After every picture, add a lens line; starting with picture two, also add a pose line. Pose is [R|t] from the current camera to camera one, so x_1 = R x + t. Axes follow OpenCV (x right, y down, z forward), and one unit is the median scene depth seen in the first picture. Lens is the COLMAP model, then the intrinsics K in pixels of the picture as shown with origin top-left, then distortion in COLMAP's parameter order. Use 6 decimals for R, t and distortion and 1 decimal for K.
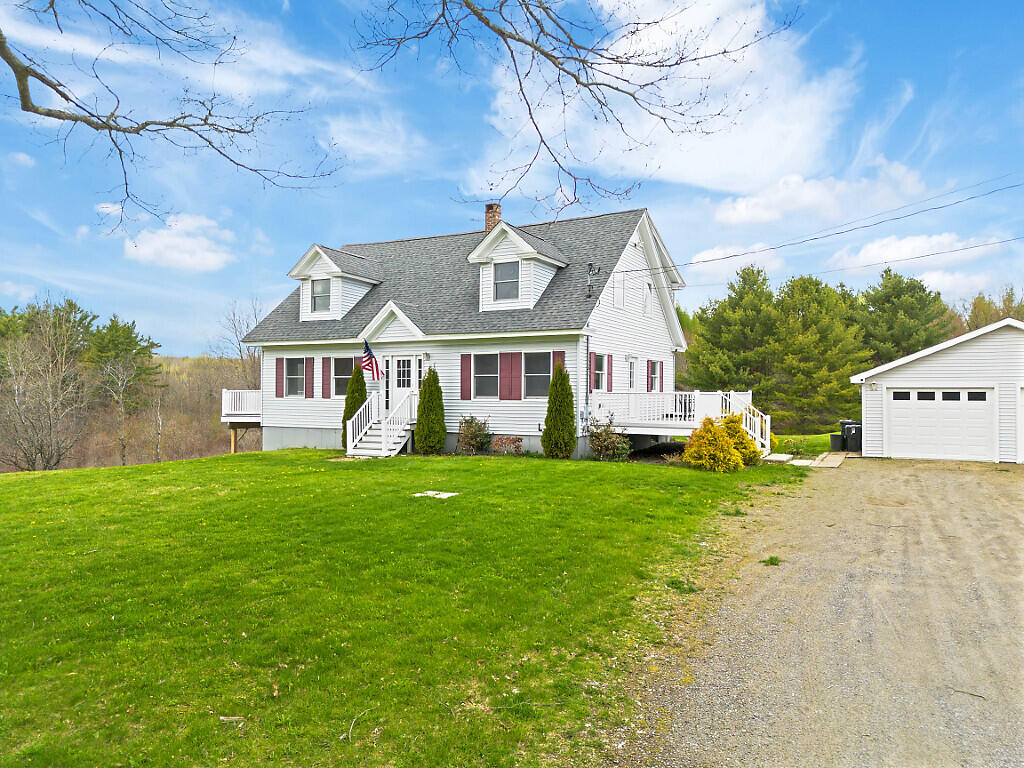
lens RADIAL K [[745.4, 0, 512.0], [0, 745.4, 384.0], [0, 0, 1]] dist [0.010981, 0.002540]
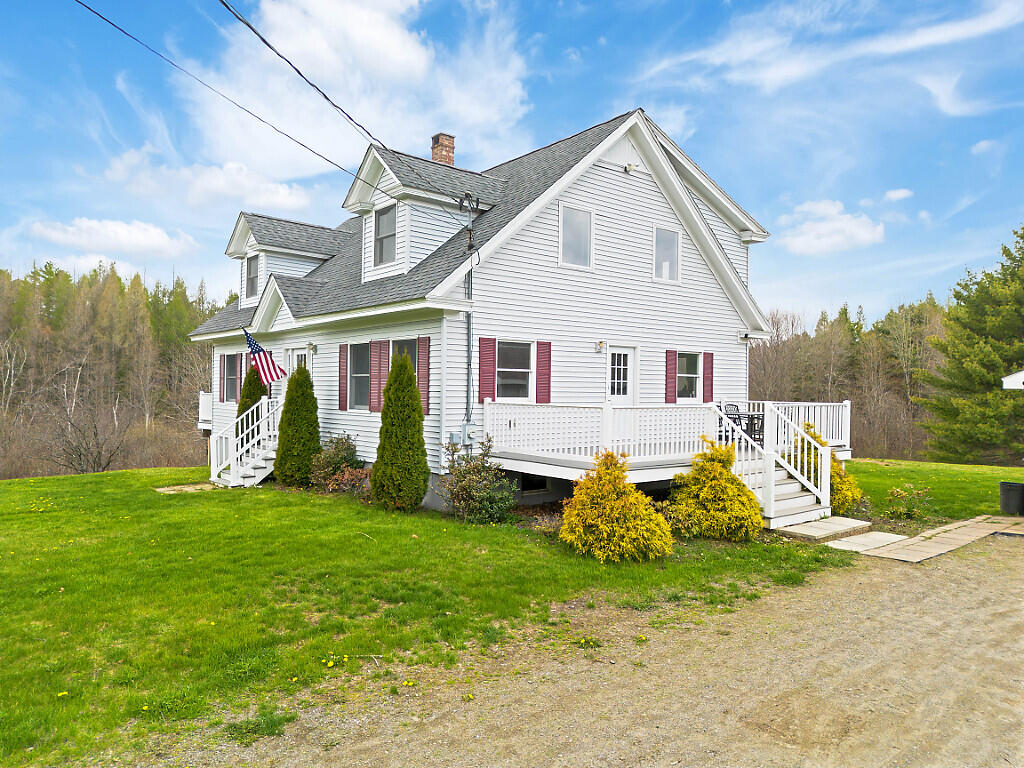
lens RADIAL K [[745.4, 0, 512.0], [0, 745.4, 384.0], [0, 0, 1]] dist [0.010981, 0.002540]
pose [[0.927898, 0.003200, -0.372821, 0.327045], [-0.002504, 0.999994, 0.002352, -0.005082], [0.372826, -0.001248, 0.927900, 0.390646]]
